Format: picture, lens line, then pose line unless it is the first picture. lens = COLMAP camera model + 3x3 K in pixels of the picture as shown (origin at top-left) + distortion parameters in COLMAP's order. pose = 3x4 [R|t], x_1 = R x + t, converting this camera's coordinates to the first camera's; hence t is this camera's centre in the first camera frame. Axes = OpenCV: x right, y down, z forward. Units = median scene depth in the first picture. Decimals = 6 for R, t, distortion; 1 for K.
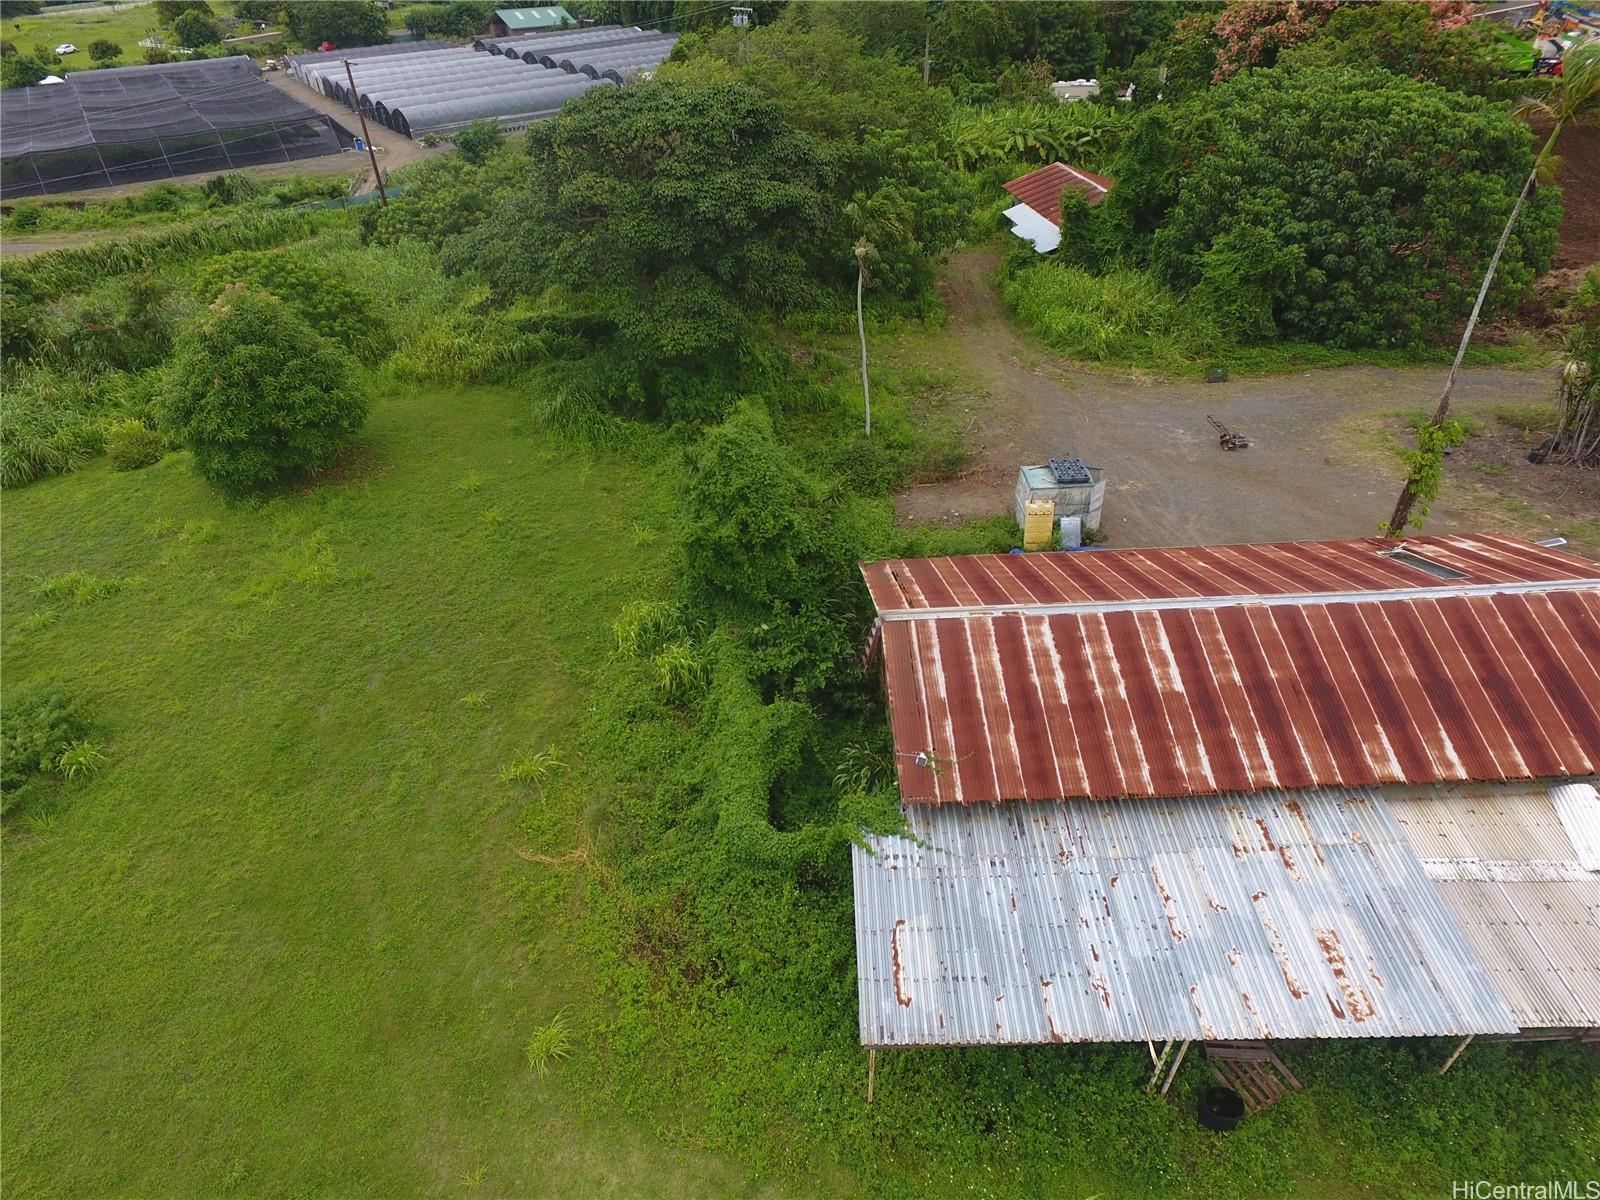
lens RADIAL K [[926.8, 0, 794.5], [0, 926.8, 601.6], [0, 0, 1]] dist [-0.015928, 0.016776]
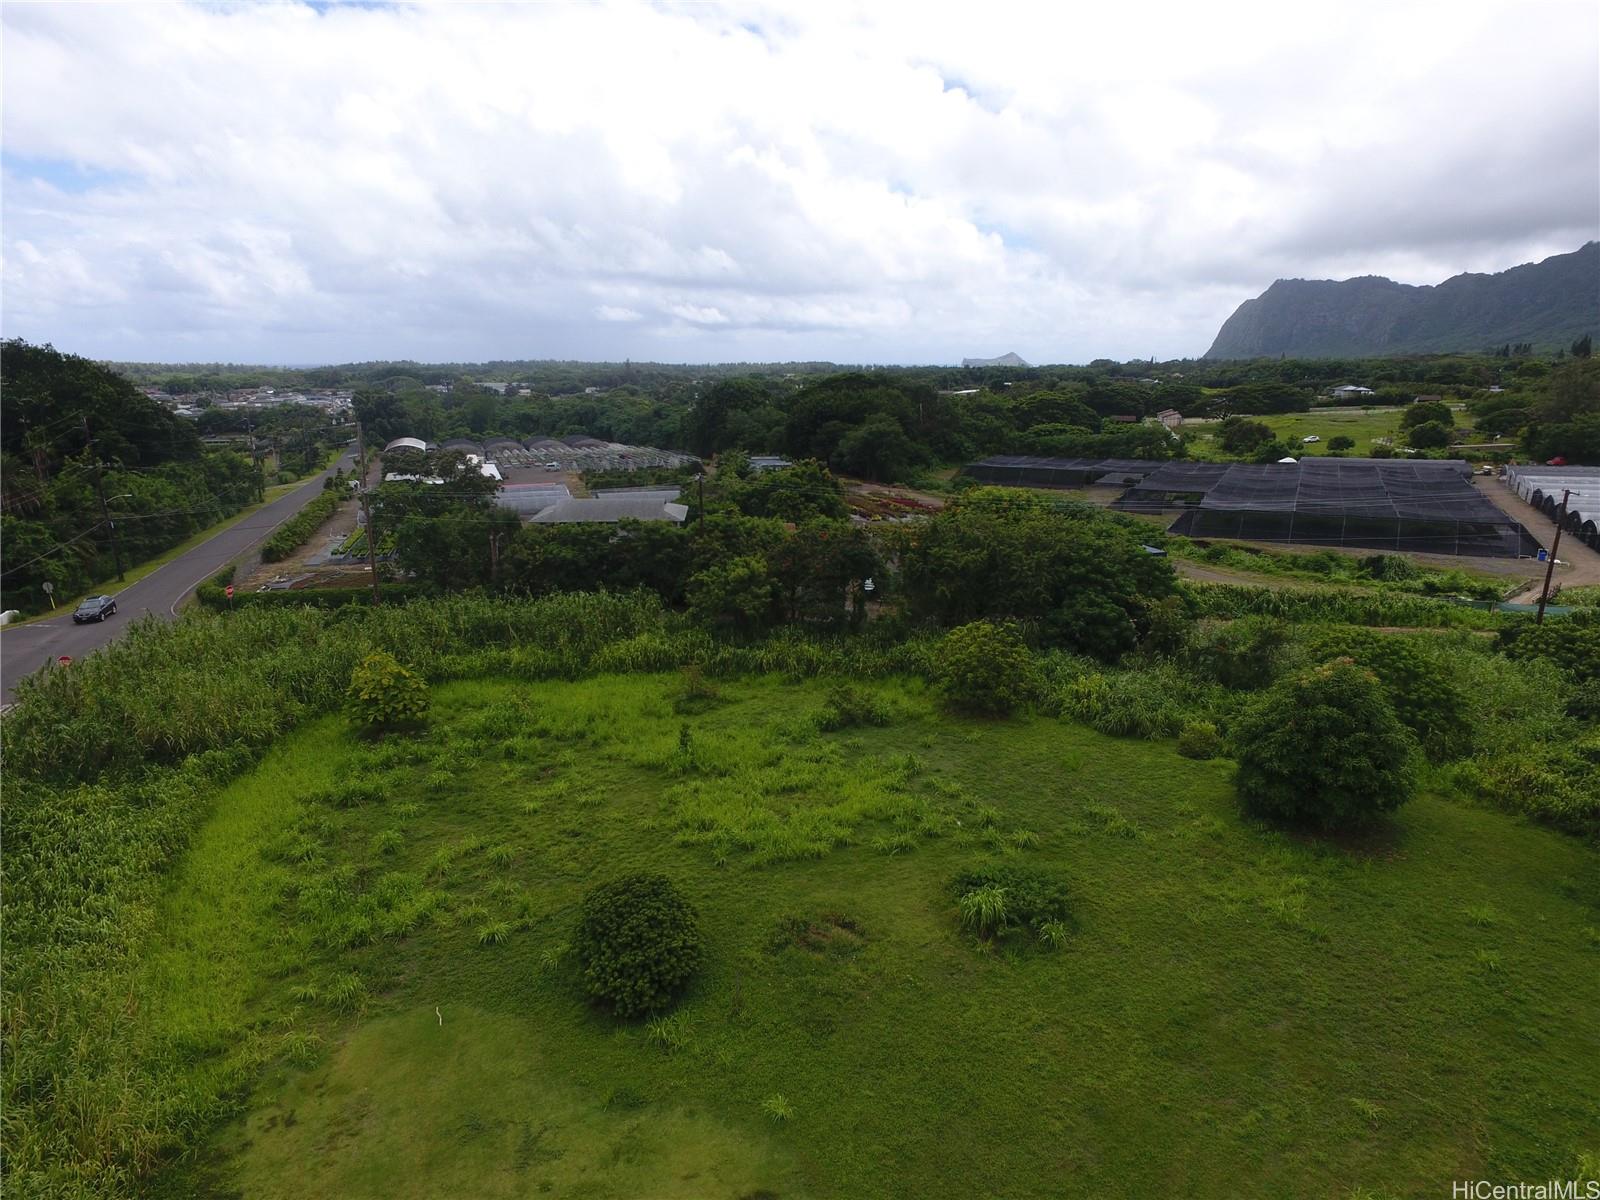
lens RADIAL K [[920.3, 0, 792.9], [0, 920.3, 616.0], [0, 0, 1]] dist [-0.010914, 0.012191]
pose [[0.450494, 0.260480, -0.853935, 0.056345], [-0.534939, 0.844533, -0.024595, 0.013549], [0.714769, 0.467883, 0.519798, -0.134113]]
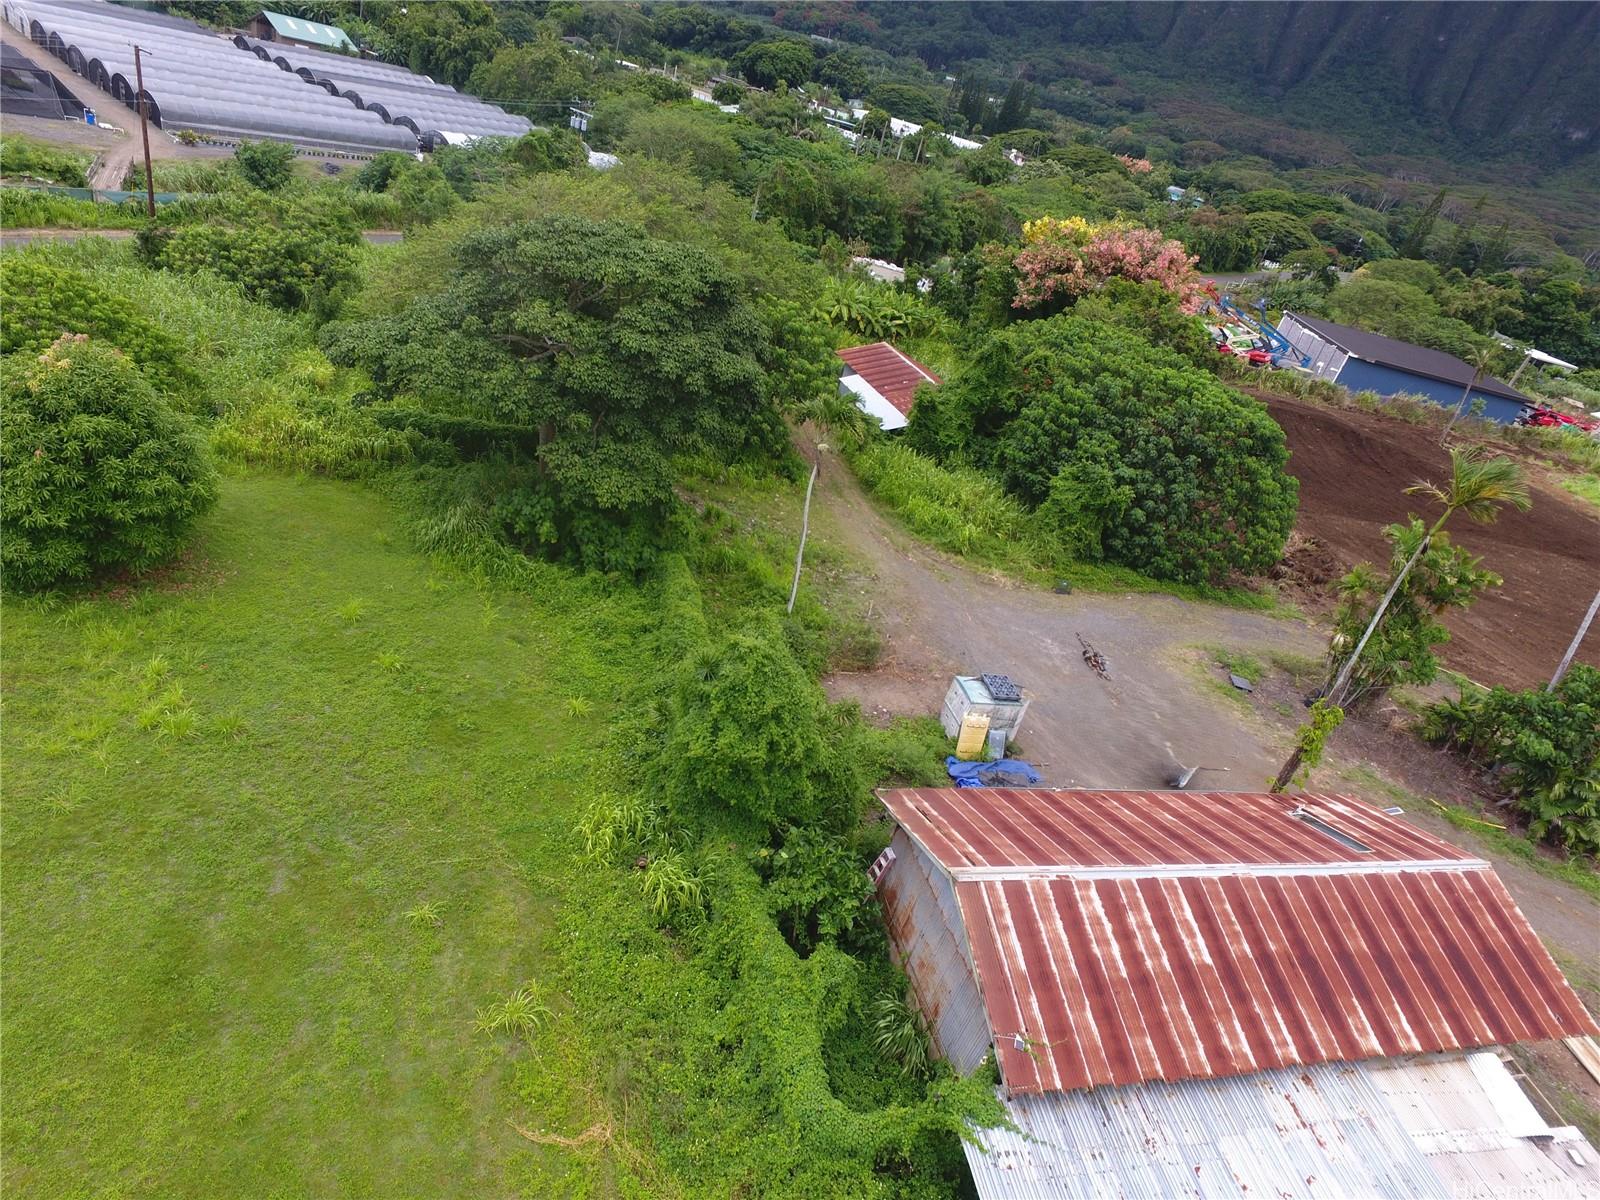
lens RADIAL K [[915.9, 0, 794.7], [0, 915.9, 605.4], [0, 0, 1]] dist [-0.009152, 0.009150]
pose [[0.939871, 0.124733, 0.317938, -0.268964], [-0.097317, 0.990139, -0.100767, -0.101211], [-0.327372, 0.063767, 0.942742, 0.065317]]
